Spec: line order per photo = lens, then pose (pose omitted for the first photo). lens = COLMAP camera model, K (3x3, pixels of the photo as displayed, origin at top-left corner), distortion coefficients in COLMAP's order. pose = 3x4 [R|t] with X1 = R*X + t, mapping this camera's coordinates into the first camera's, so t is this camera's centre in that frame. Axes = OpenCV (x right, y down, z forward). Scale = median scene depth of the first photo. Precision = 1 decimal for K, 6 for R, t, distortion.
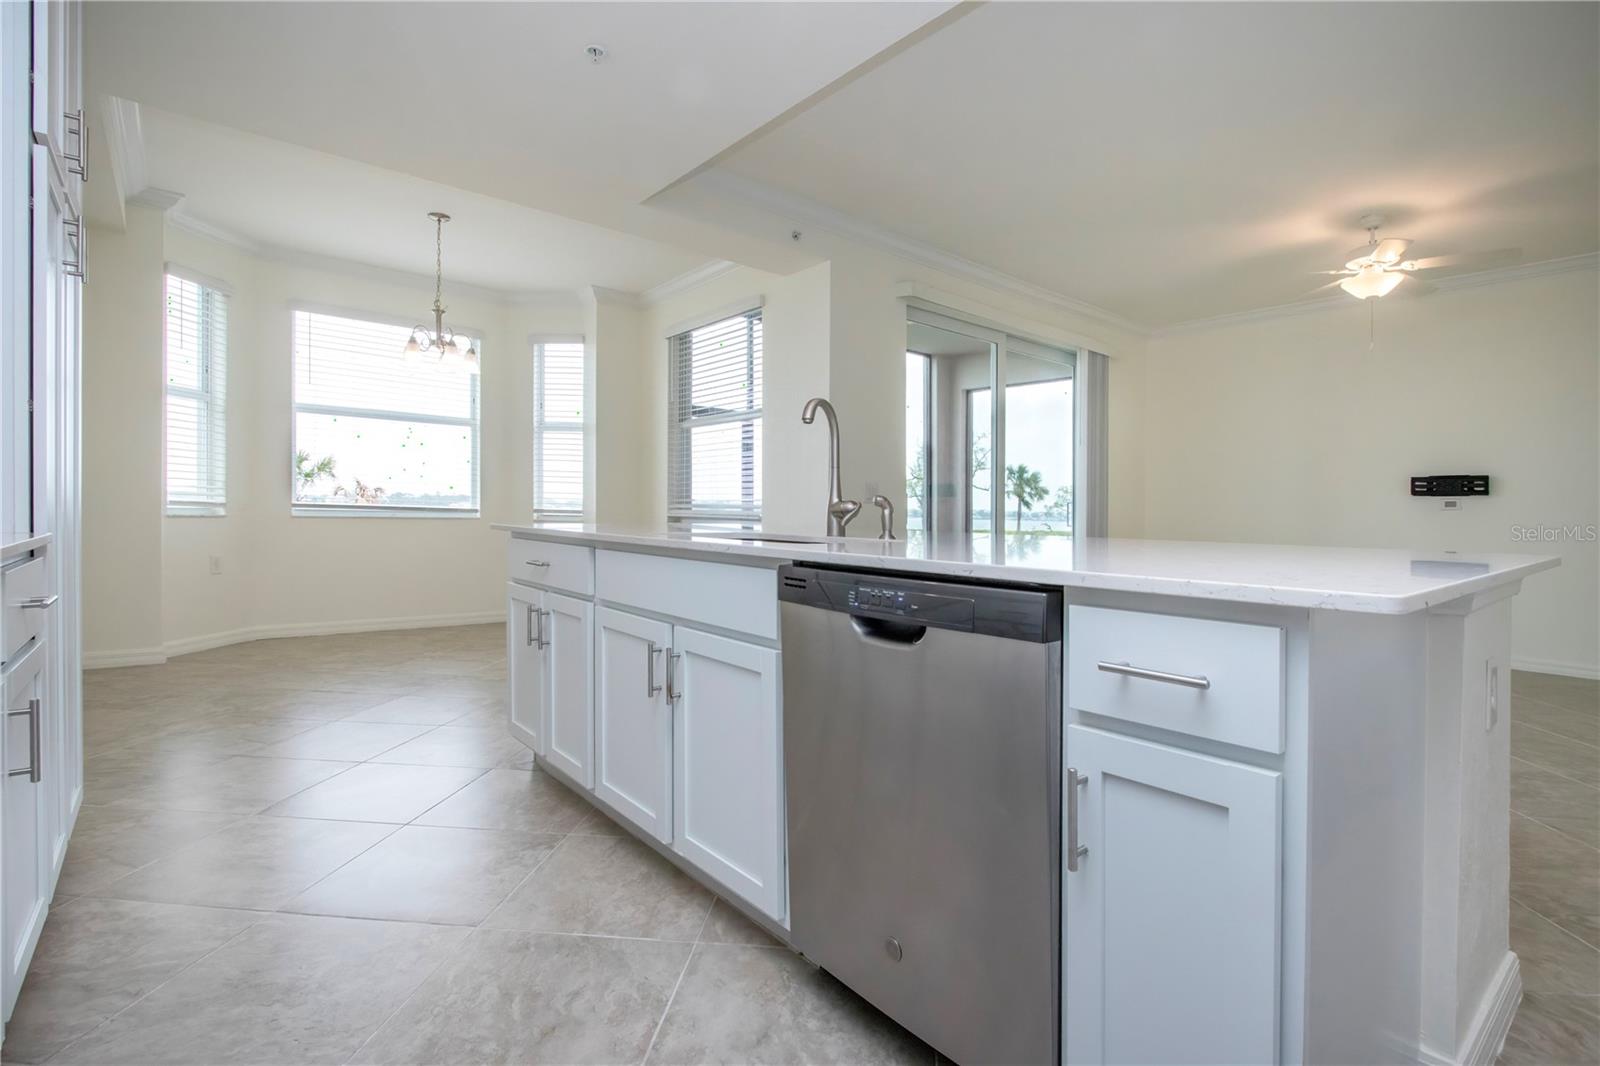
lens RADIAL K [[765.7, 0, 816.7], [0, 765.7, 517.8], [0, 0, 1]] dist [-0.010819, -0.000296]
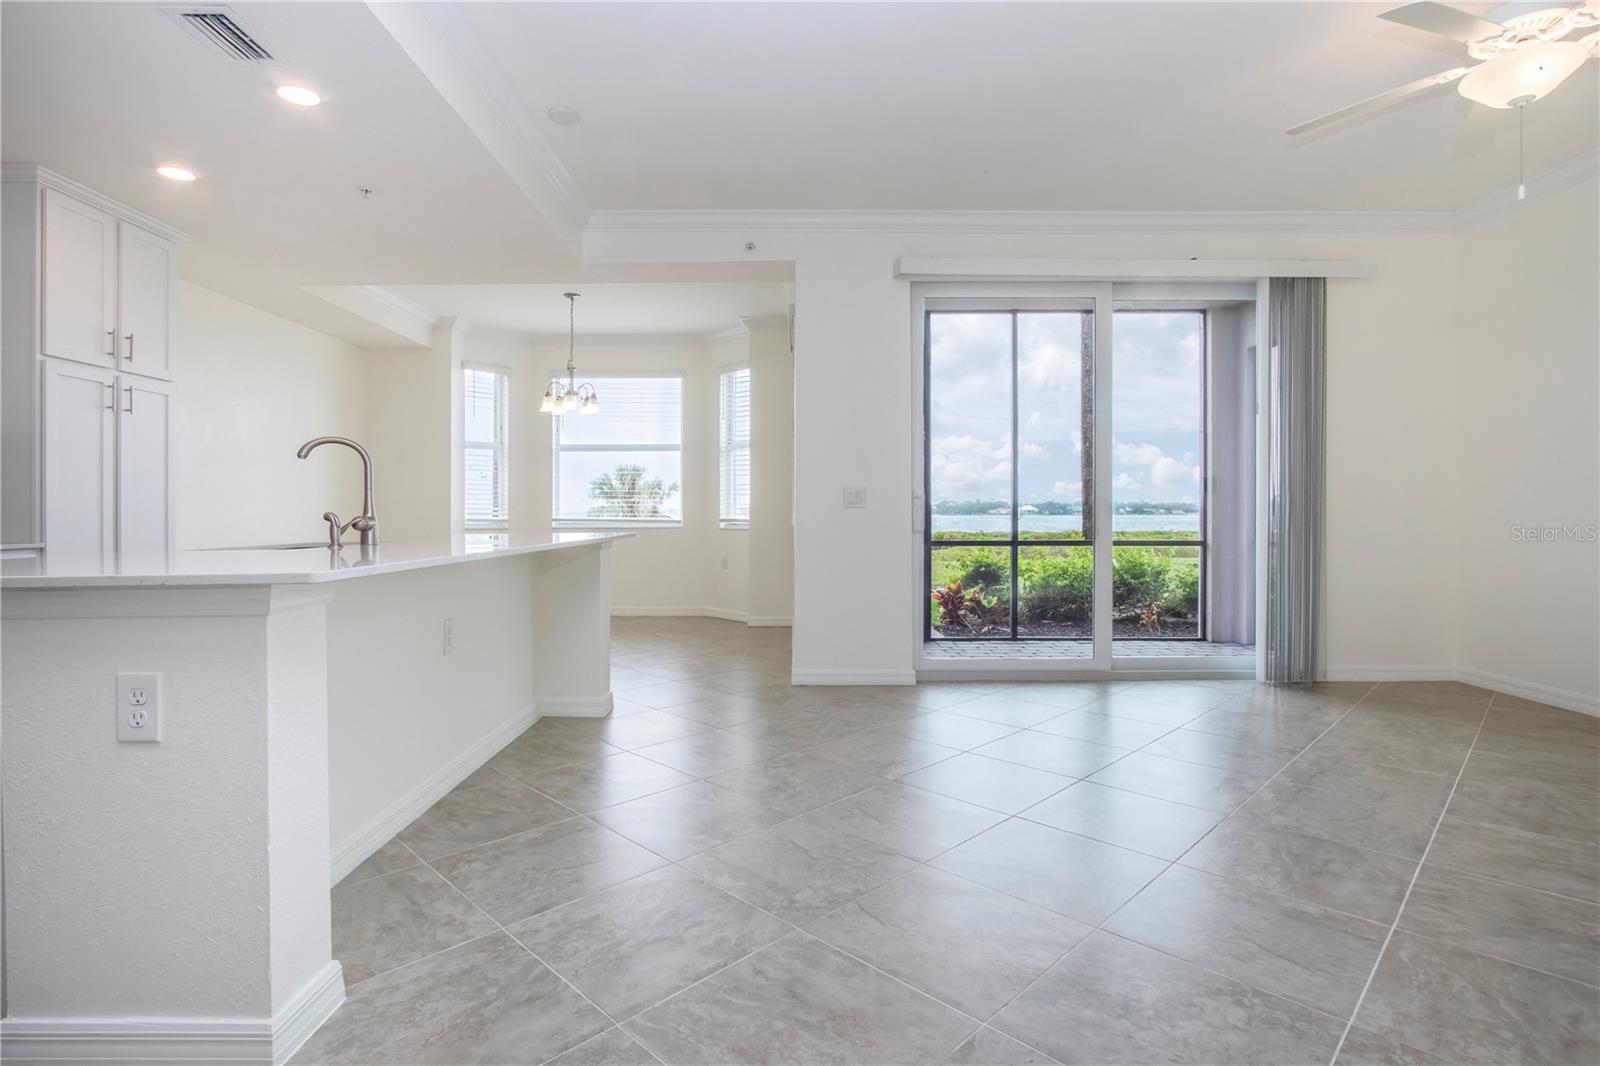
lens RADIAL K [[785.2, 0, 781.5], [0, 785.2, 525.6], [0, 0, 1]] dist [-0.005529, -0.000543]
pose [[0.753771, -0.011775, -0.657032, 0.560873], [0.014545, 0.999893, -0.001233, 0.001433], [0.656976, -0.008627, 0.753862, 0.198705]]
